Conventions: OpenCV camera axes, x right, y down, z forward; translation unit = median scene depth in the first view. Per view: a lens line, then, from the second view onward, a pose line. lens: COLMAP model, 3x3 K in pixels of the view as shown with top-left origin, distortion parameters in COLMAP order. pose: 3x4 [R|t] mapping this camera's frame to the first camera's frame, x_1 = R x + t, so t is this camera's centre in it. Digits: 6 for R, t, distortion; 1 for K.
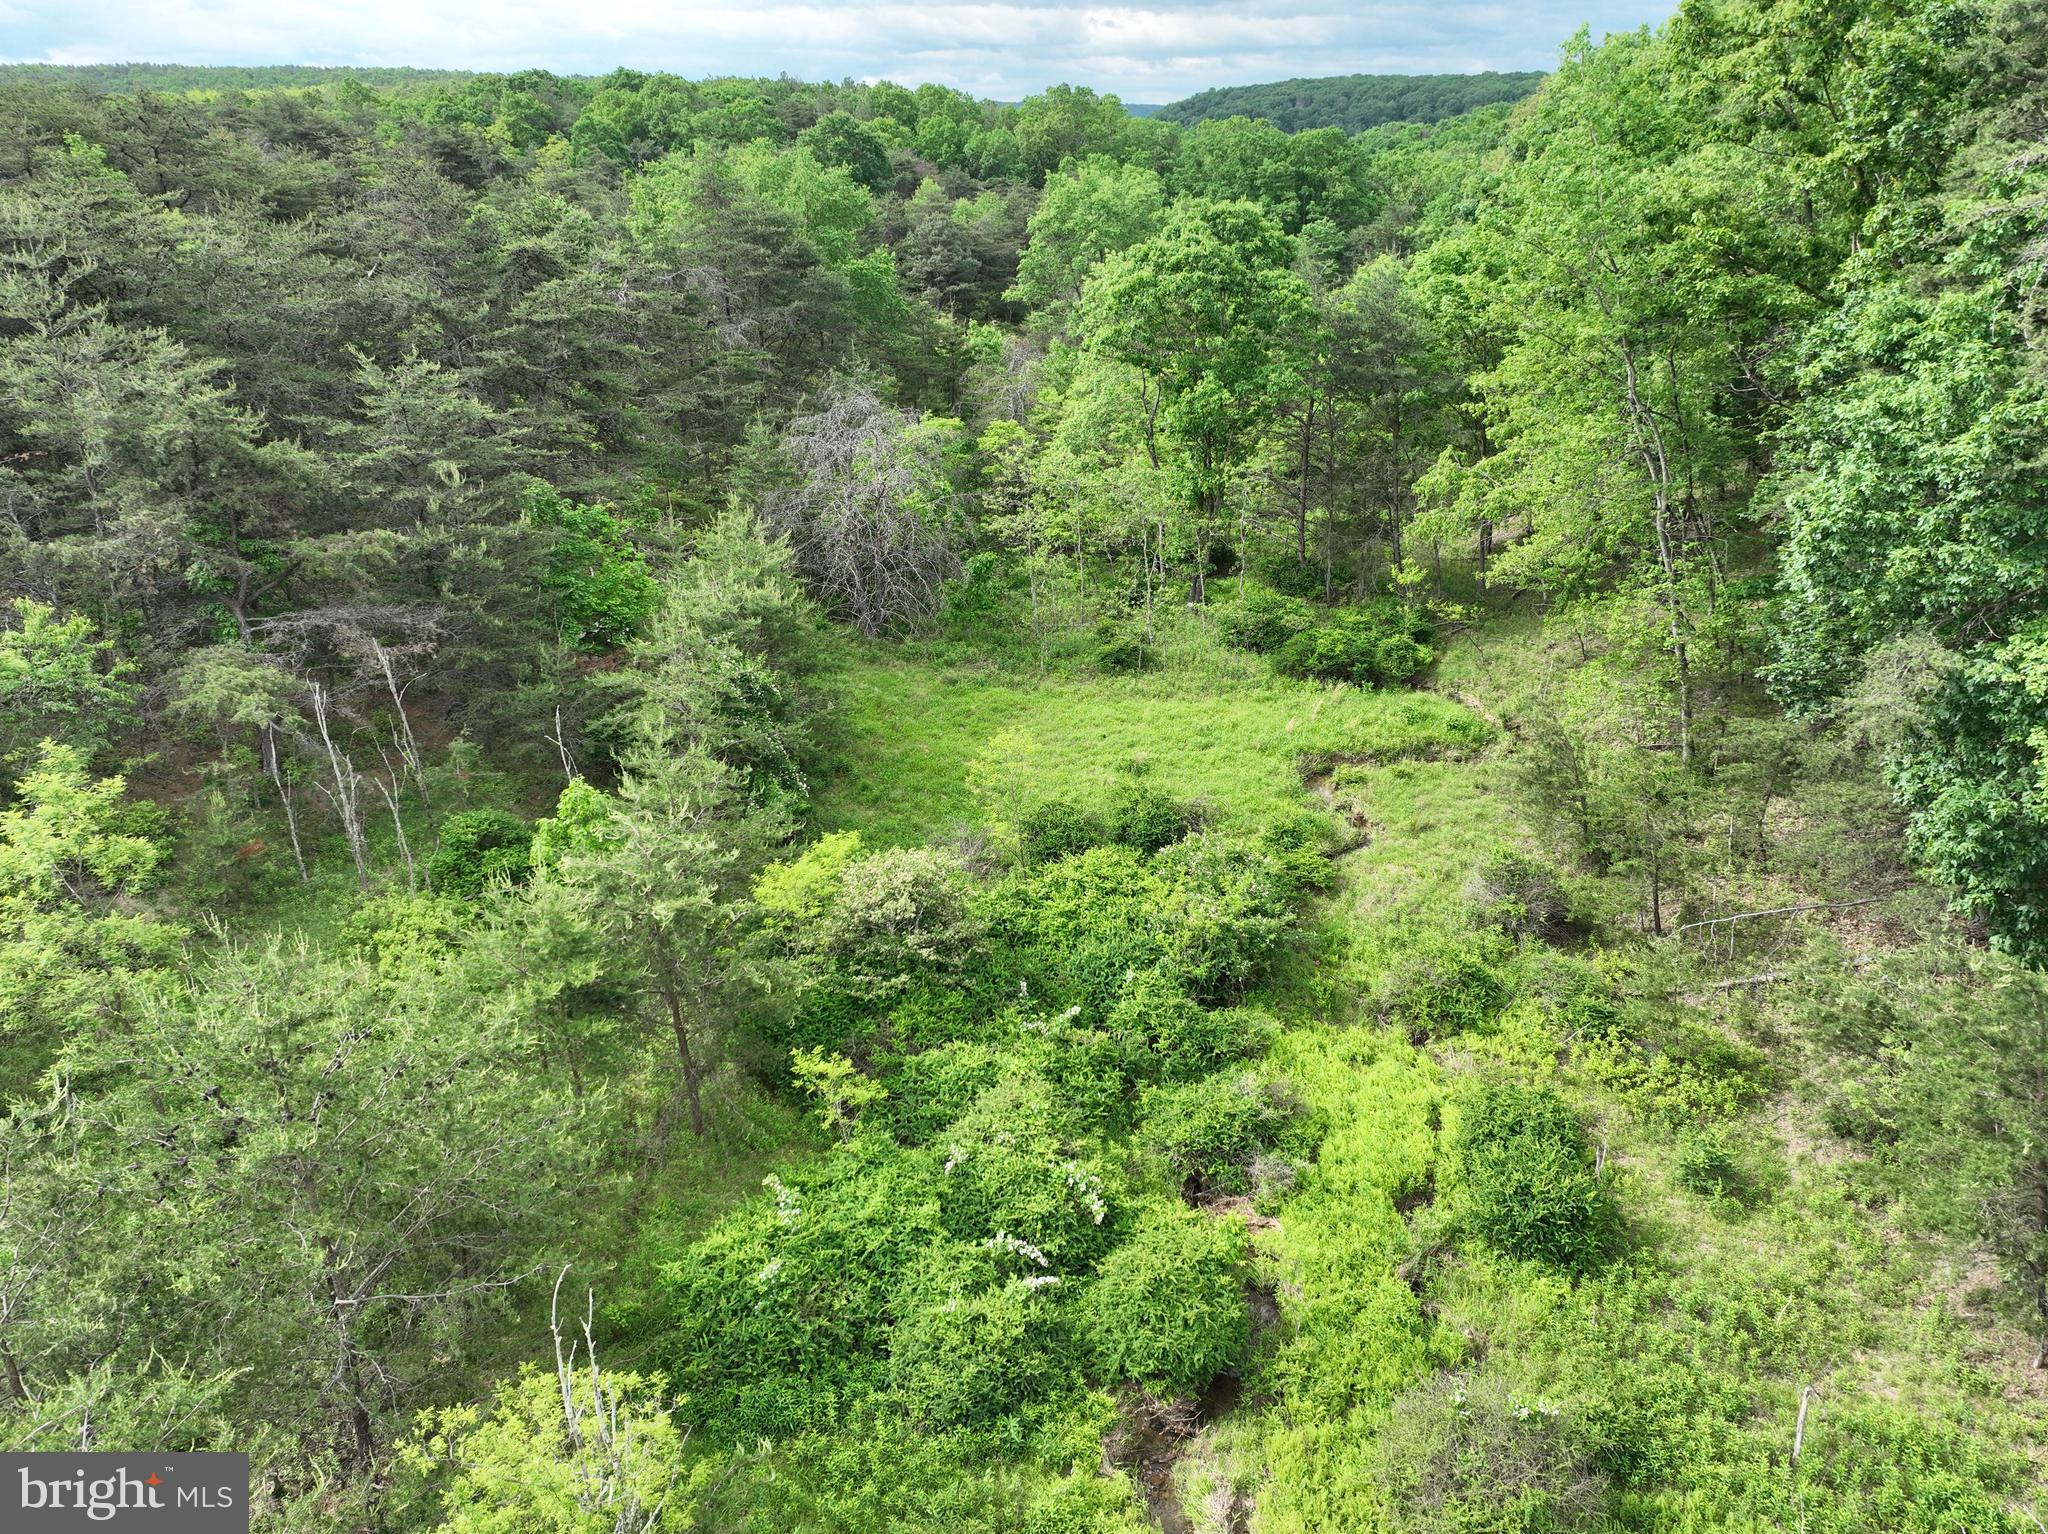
lens RADIAL K [[1478.3, 0, 1010.9], [0, 1478.3, 763.1], [0, 0, 1]] dist [-0.007020, 0.028196]
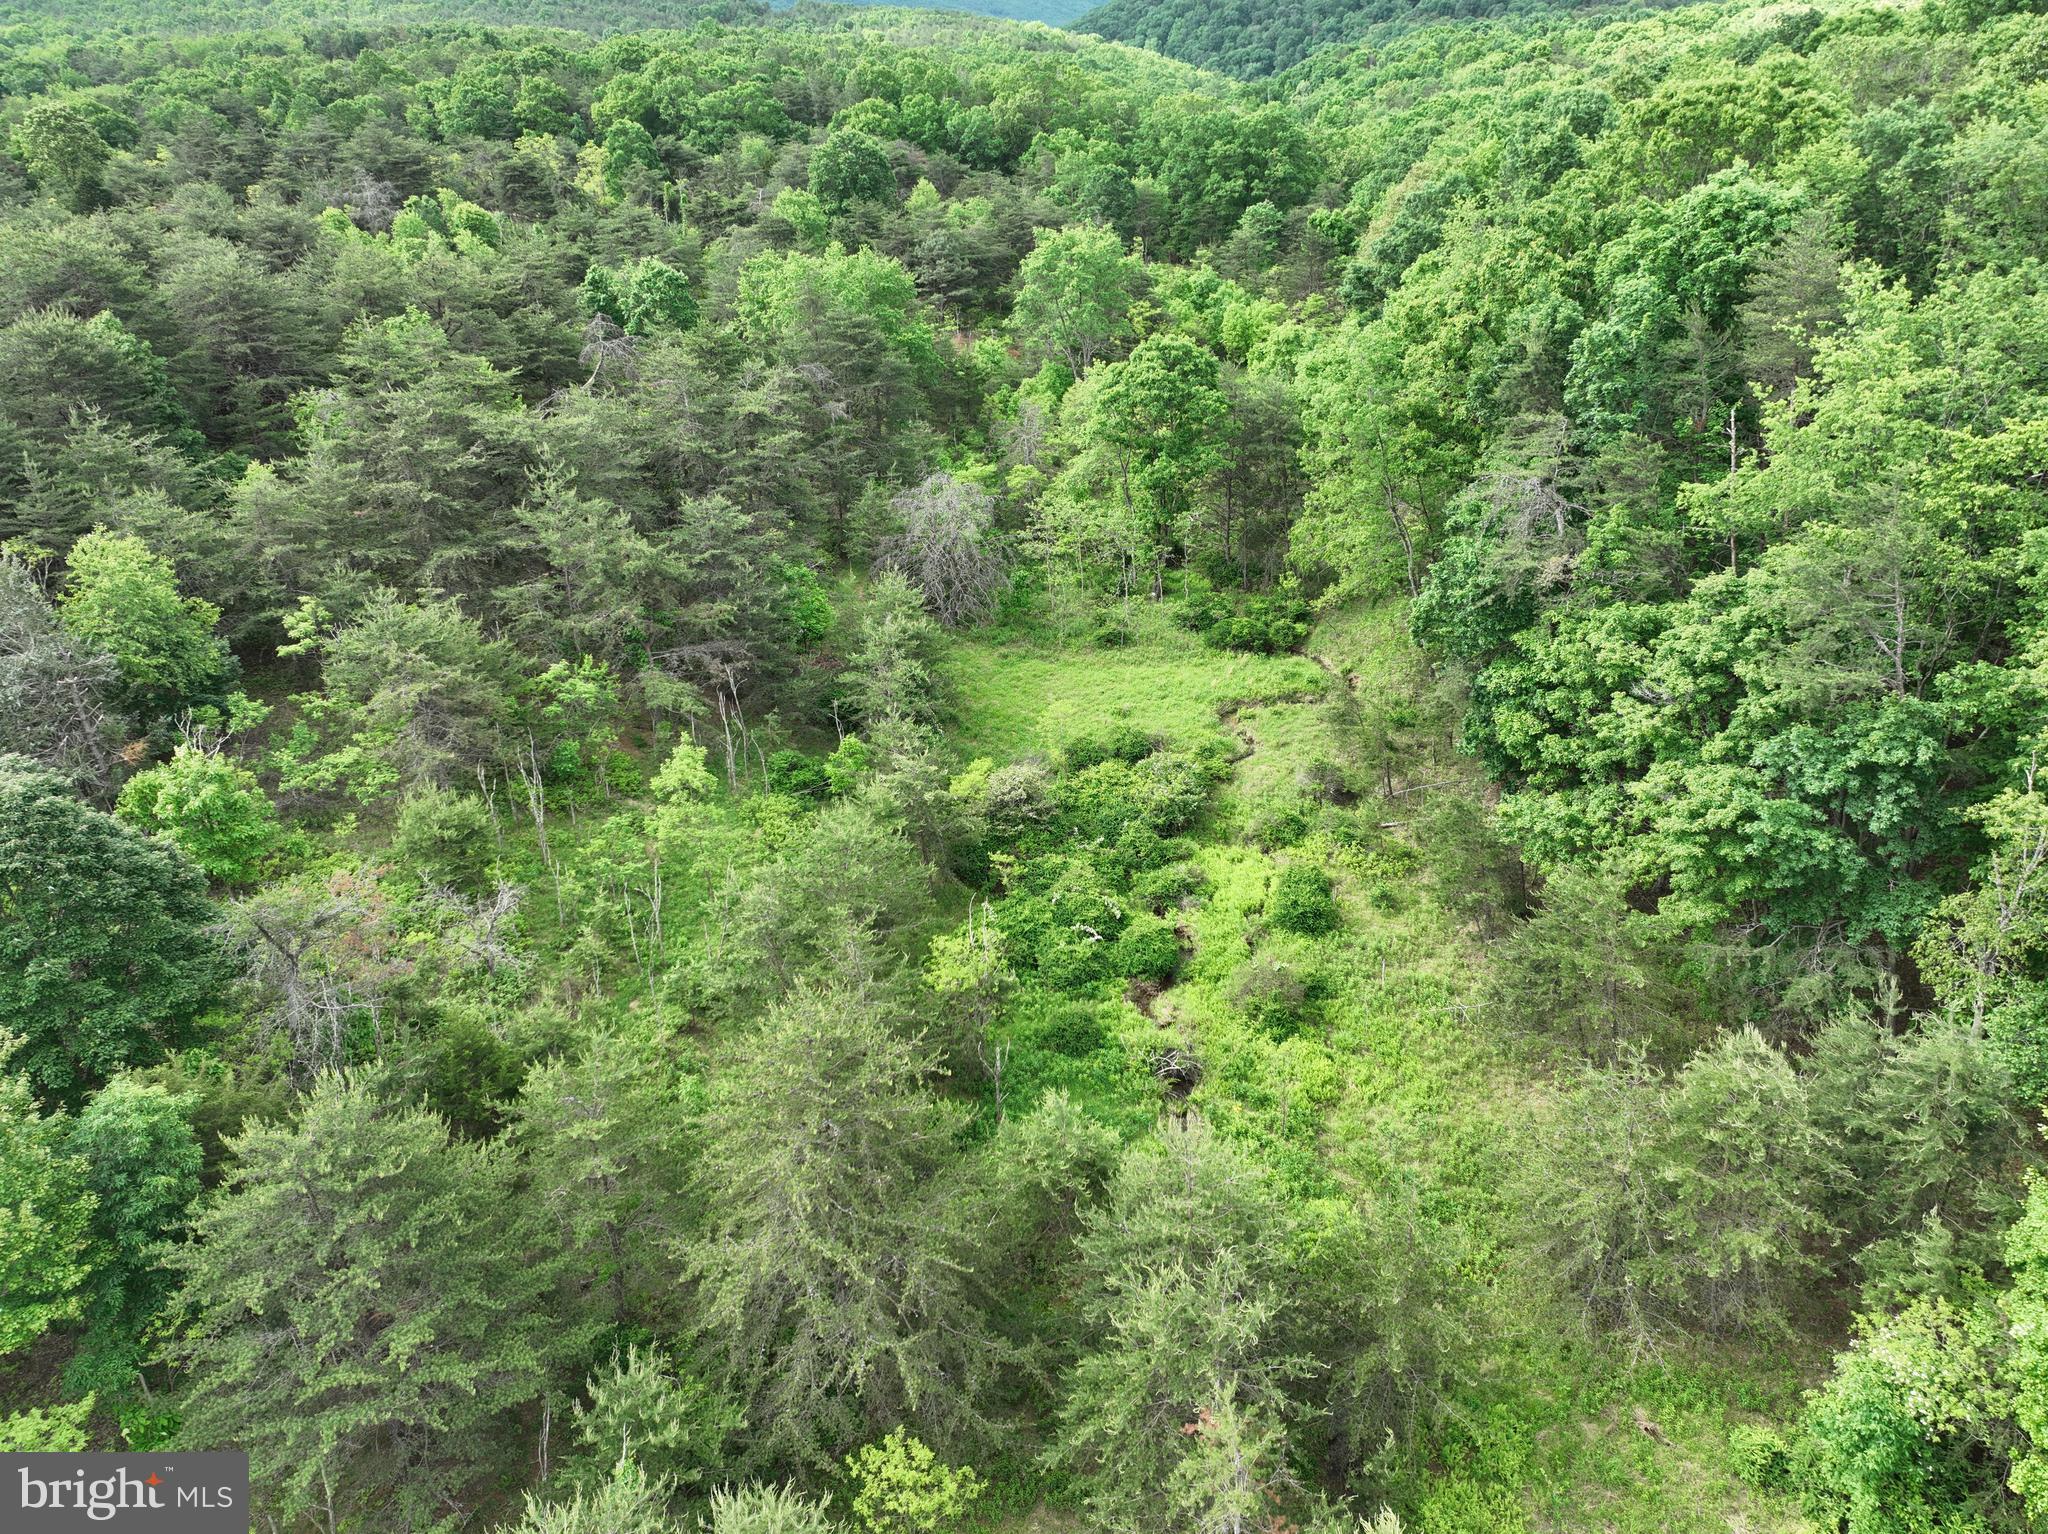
lens RADIAL K [[1478.3, 0, 1028.6], [0, 1478.3, 773.6], [0, 0, 1]] dist [-0.007020, 0.028196]
pose [[0.999176, -0.027592, 0.029762, -0.099225], [0.025286, 0.996842, 0.075271, -0.073893], [-0.031745, -0.074456, 0.996719, -0.908636]]
